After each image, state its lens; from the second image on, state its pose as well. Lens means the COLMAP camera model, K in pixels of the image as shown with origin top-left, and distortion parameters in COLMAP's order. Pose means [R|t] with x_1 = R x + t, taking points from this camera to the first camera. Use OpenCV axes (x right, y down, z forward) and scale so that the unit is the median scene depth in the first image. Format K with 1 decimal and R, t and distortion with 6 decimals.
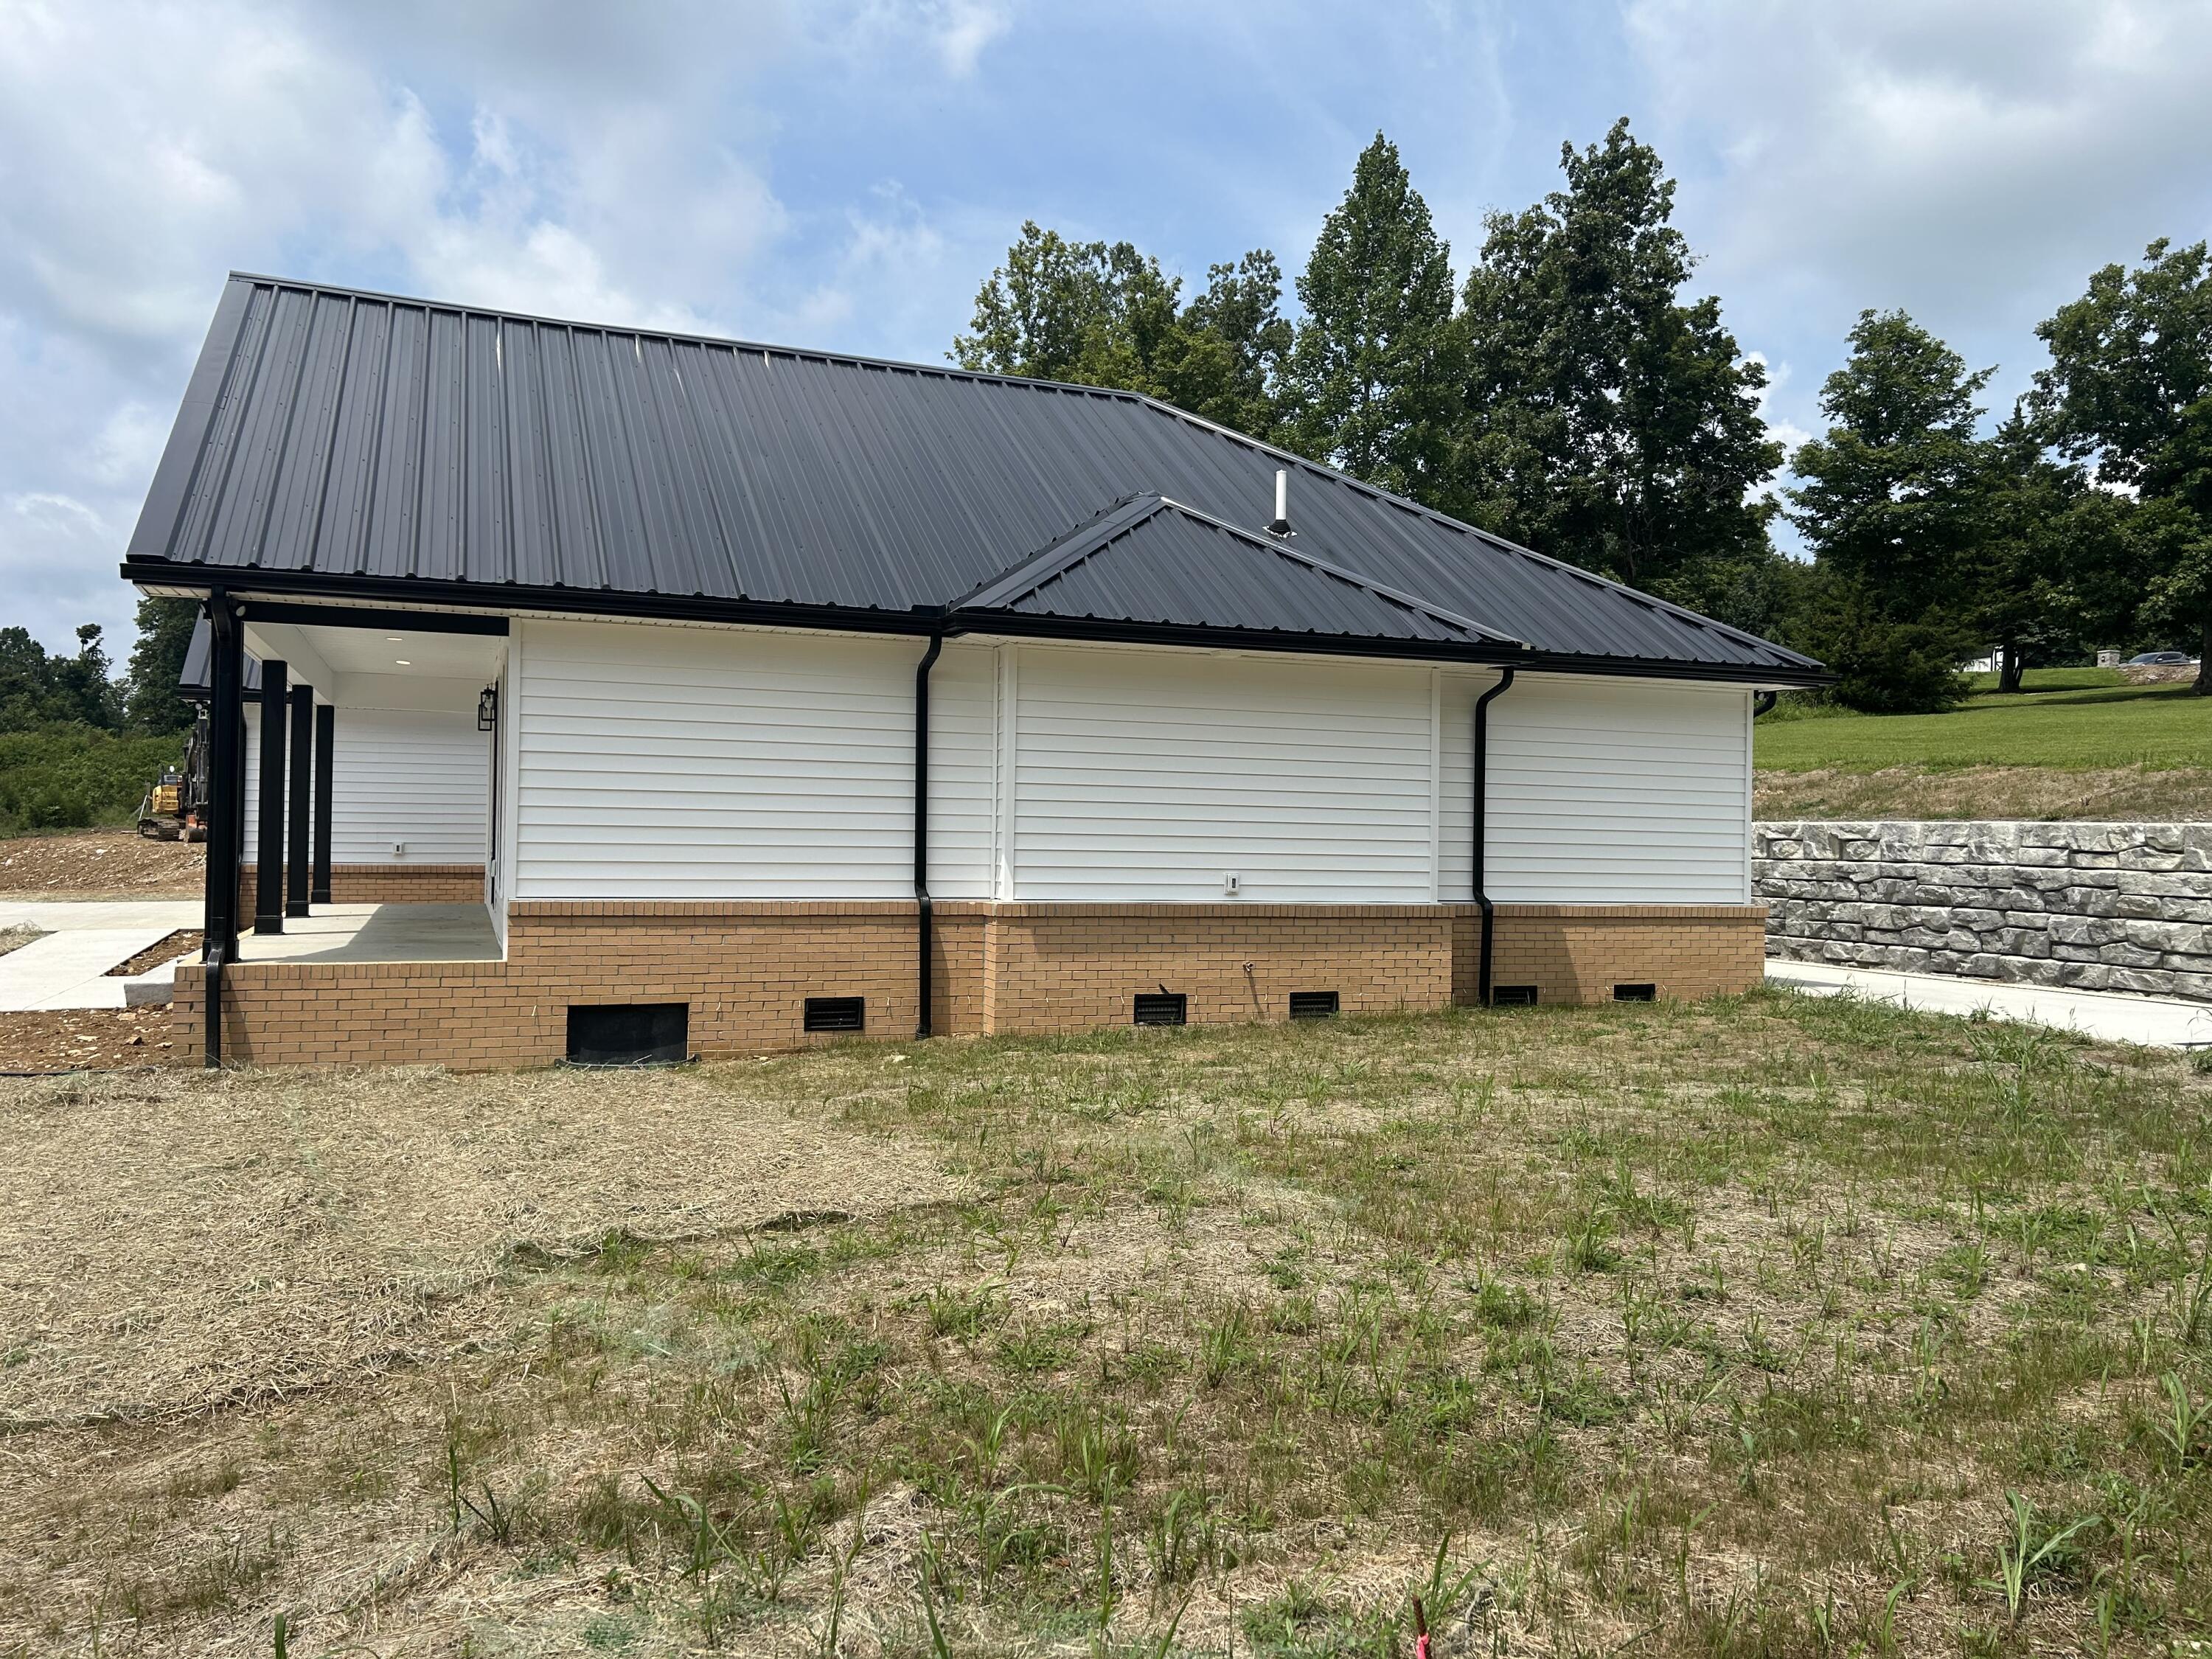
lens RADIAL K [[1676.0, 0, 1097.5], [0, 1676.0, 822.2], [0, 0, 1]] dist [0.089339, -0.116248]
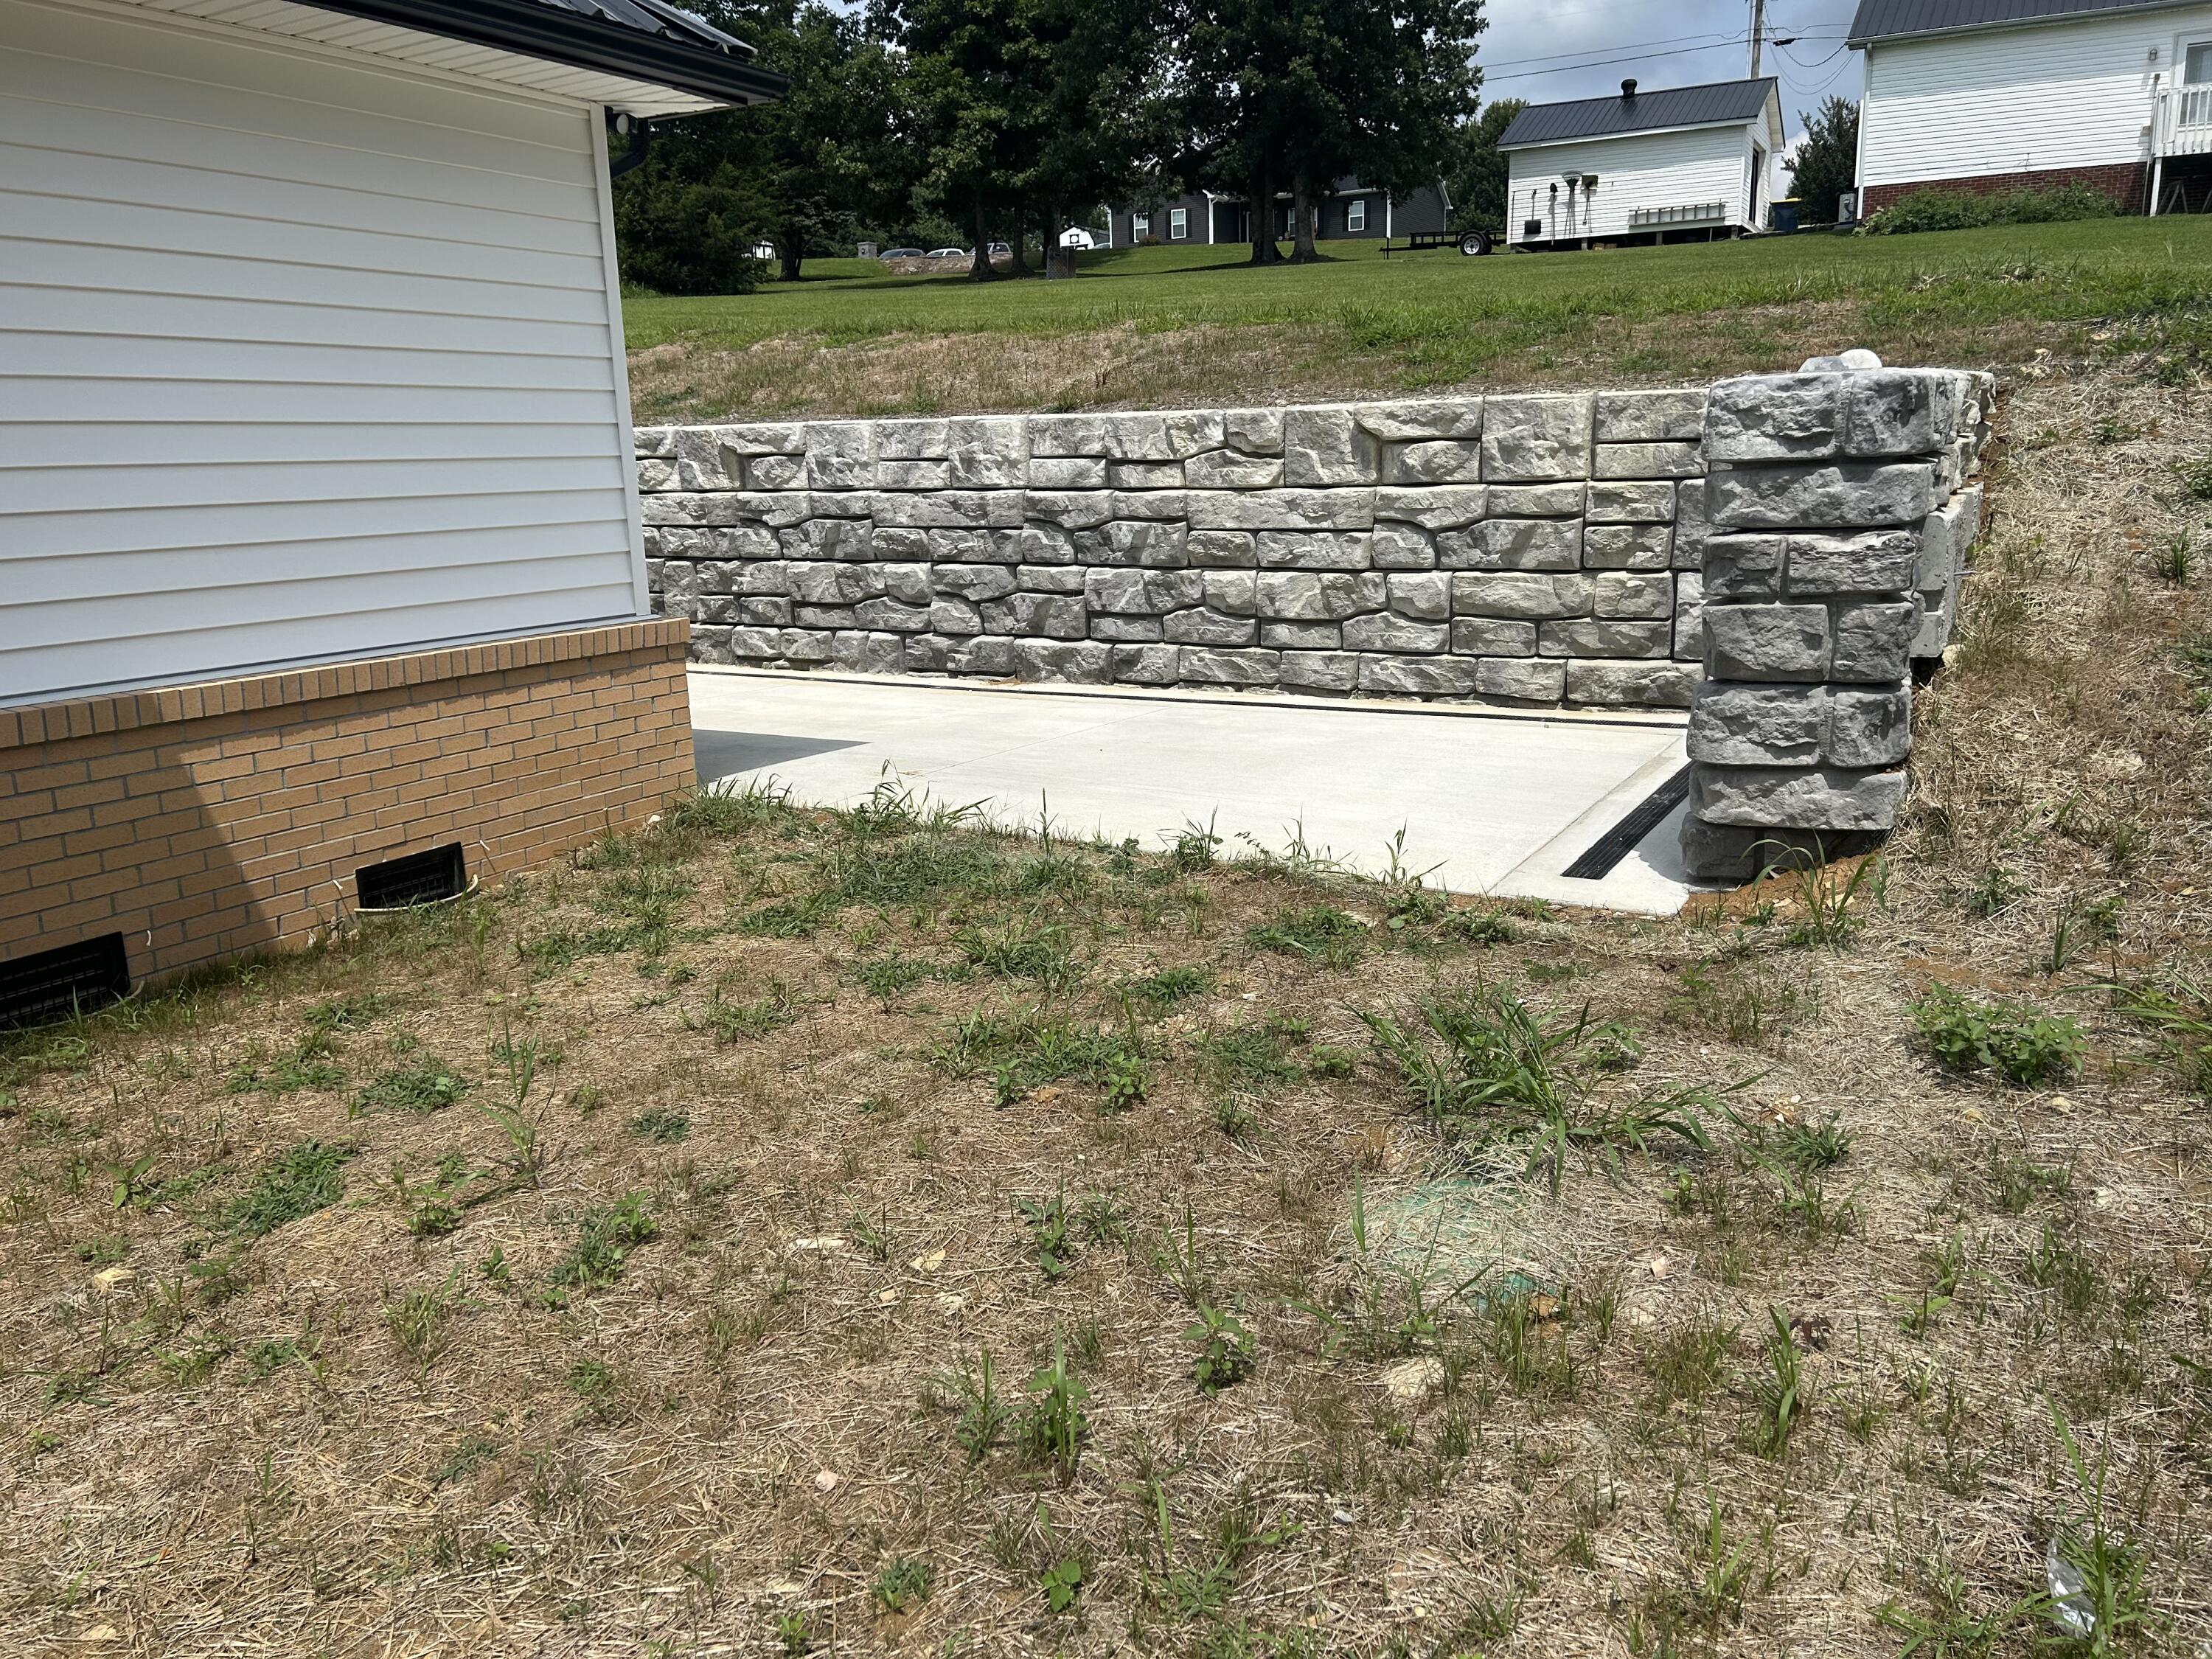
lens RADIAL K [[1676.0, 0, 1097.5], [0, 1676.0, 822.2], [0, 0, 1]] dist [0.089339, -0.116248]
pose [[0.777015, -0.176898, 0.604115, 0.172277], [0.036740, 0.970810, 0.237019, -0.000593], [-0.628409, -0.161972, 0.760833, 0.503026]]
